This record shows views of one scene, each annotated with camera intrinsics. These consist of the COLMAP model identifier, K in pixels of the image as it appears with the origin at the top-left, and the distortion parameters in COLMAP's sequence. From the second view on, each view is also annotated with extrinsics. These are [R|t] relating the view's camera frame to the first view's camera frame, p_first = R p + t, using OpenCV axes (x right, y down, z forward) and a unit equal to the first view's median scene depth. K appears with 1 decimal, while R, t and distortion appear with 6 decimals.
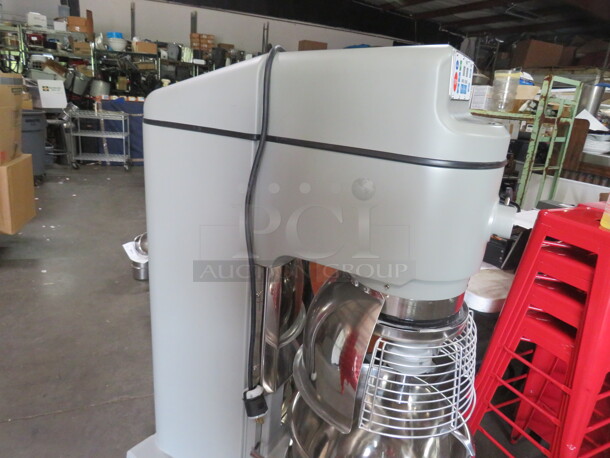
lens RADIAL K [[437.4, 0, 309.0], [0, 437.4, 227.5], [0, 0, 1]] dist [0.001063, -0.001734]
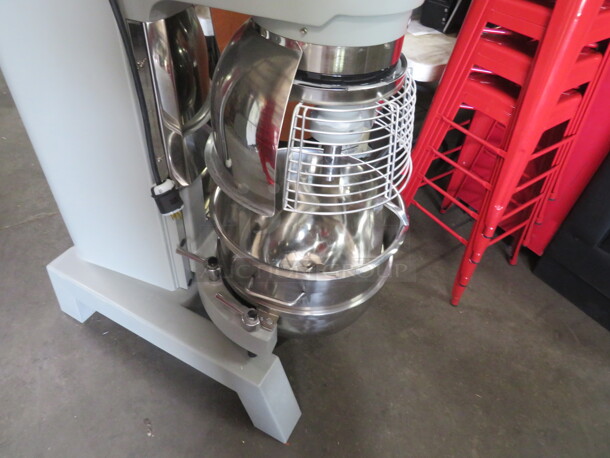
lens RADIAL K [[450.0, 0, 294.1], [0, 450.0, 229.2], [0, 0, 1]] dist [-0.023456, -0.002944]
pose [[0.989515, -0.118686, 0.082303, 0.041320], [0.072028, 0.899439, 0.431070, 0.077021], [-0.125188, -0.420622, 0.898557, 0.121395]]
